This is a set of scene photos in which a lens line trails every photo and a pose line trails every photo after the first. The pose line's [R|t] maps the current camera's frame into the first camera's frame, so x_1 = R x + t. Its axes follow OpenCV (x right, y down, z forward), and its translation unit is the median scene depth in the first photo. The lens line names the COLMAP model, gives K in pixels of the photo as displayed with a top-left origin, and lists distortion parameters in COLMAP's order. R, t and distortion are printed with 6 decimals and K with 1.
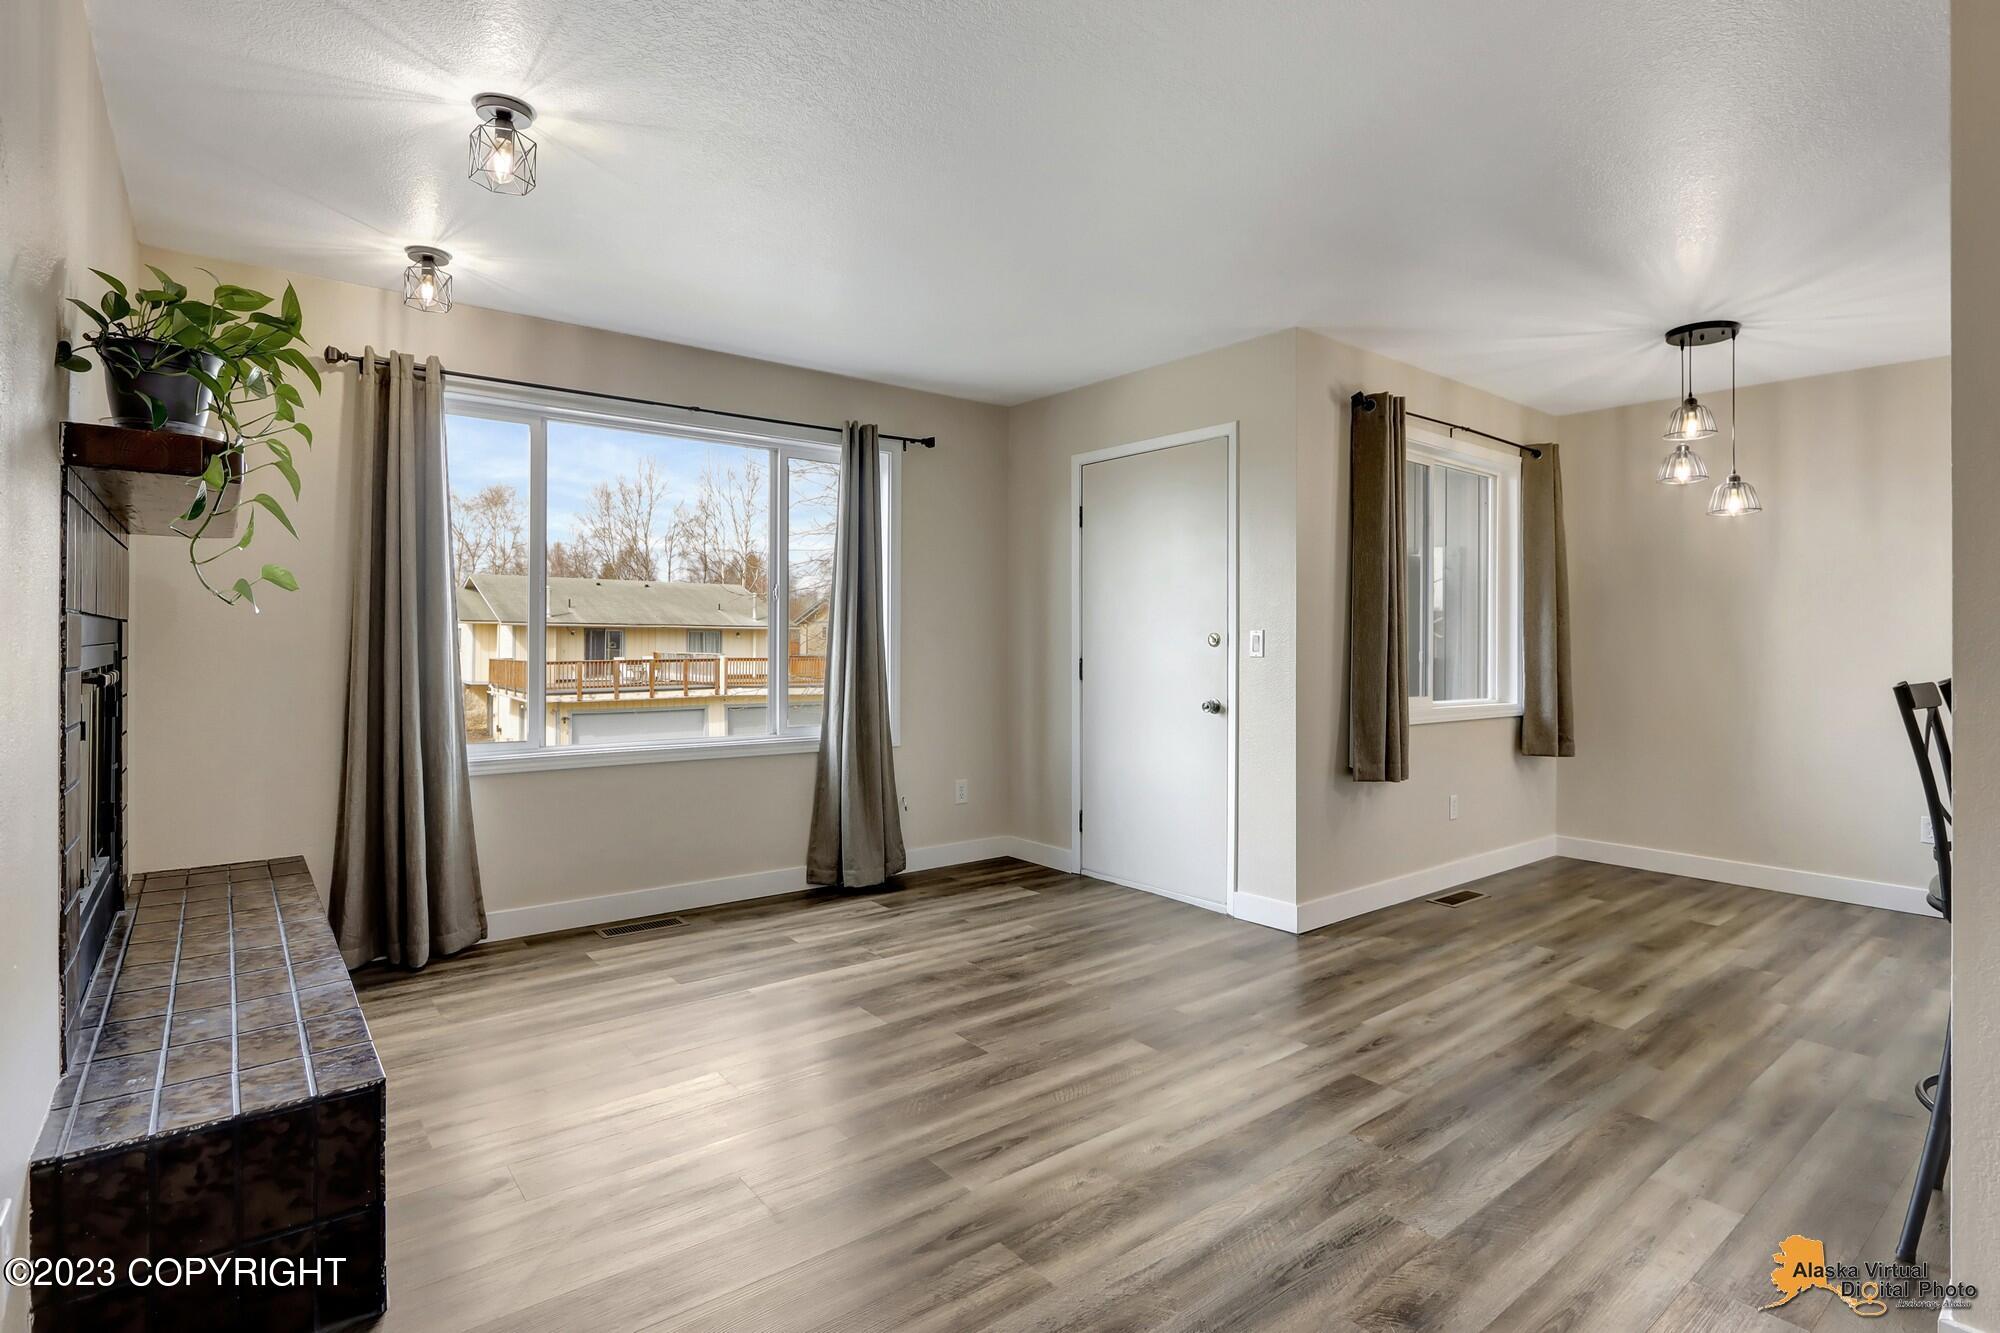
lens RADIAL K [[981.2, 0, 1002.4], [0, 981.2, 634.9], [0, 0, 1]] dist [-0.015988, 0.000710]
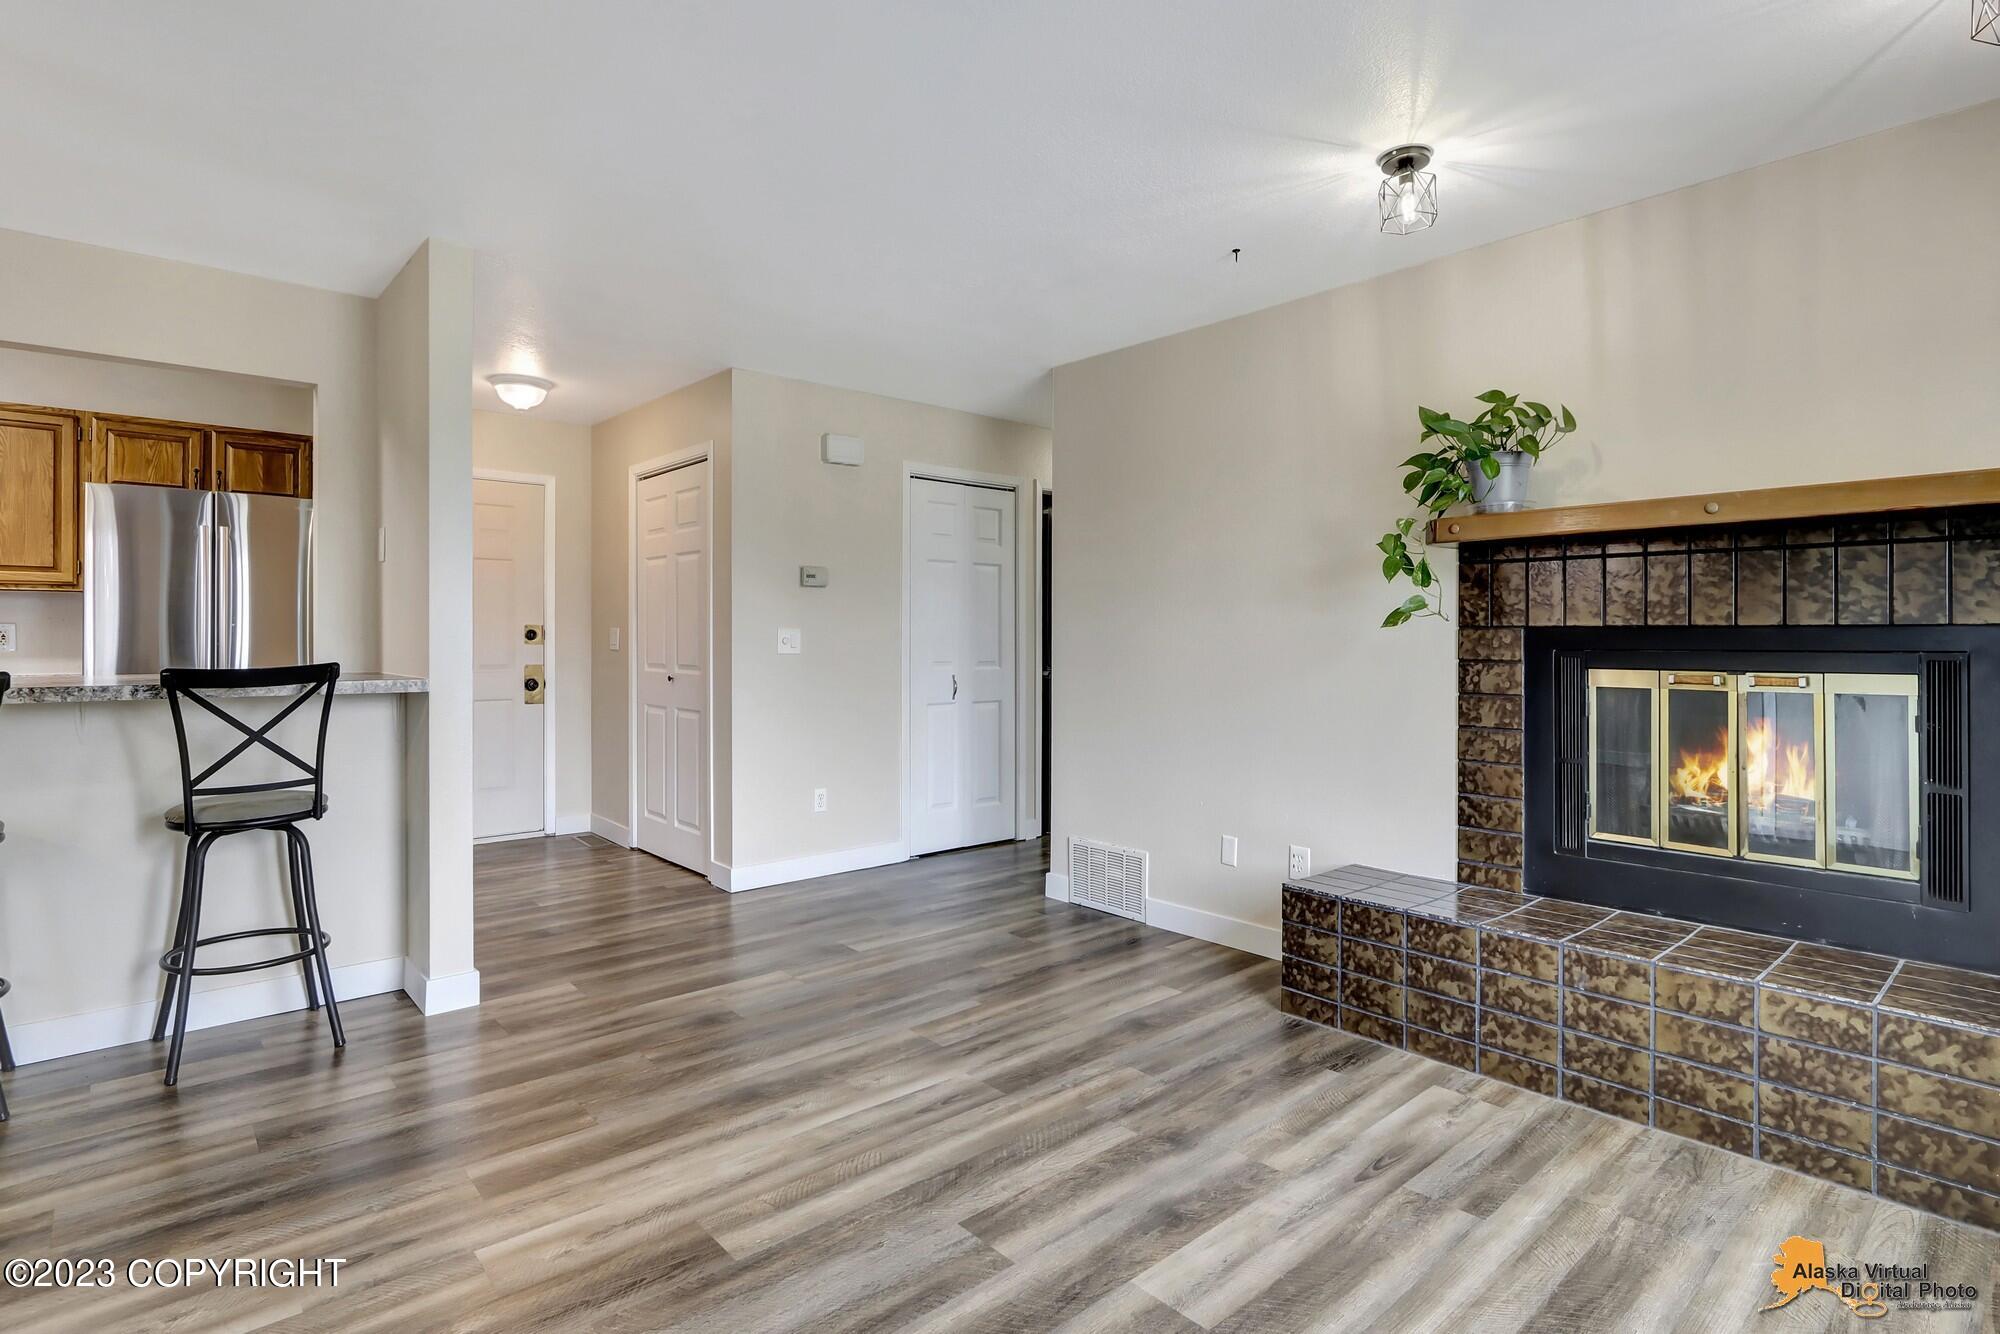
lens RADIAL K [[993.4, 0, 1004.9], [0, 993.4, 633.1], [0, 0, 1]] dist [-0.016628, 0.000712]
pose [[-0.998083, -0.007745, -0.061407, 0.000217], [-0.006979, 0.999895, -0.012684, 0.007260], [0.061499, -0.012231, -0.998032, 1.303830]]
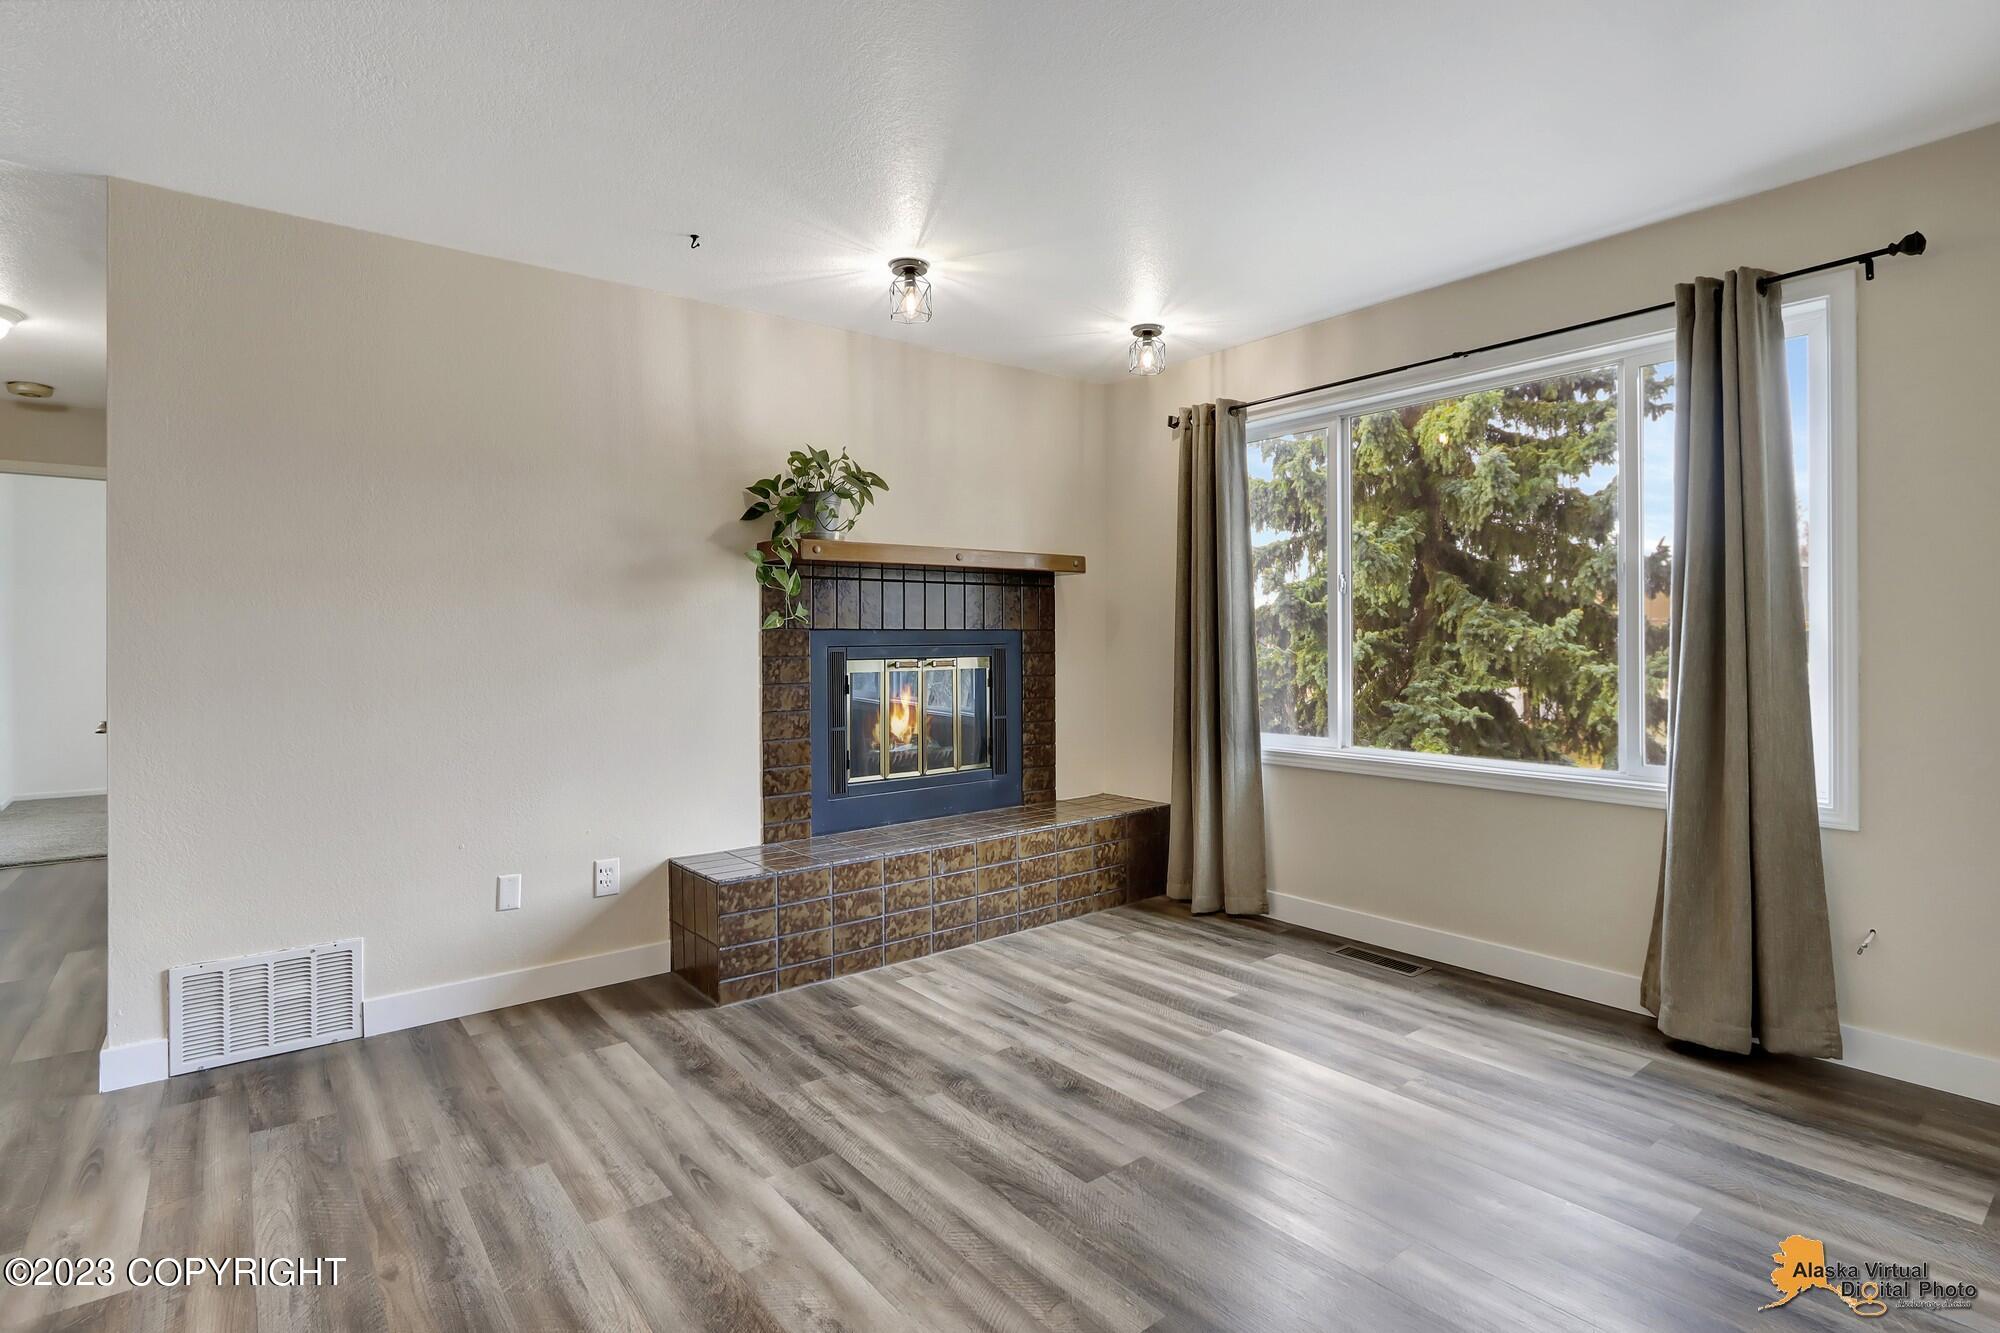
lens RADIAL K [[973.6, 0, 1009.5], [0, 973.6, 643.8], [0, 0, 1]] dist [-0.019343, 0.000668]
pose [[0.010172, -0.002536, -0.999945, 0.557973], [0.010885, 0.999938, -0.002425, 0.008687], [0.999889, -0.010859, 0.010199, 0.710682]]
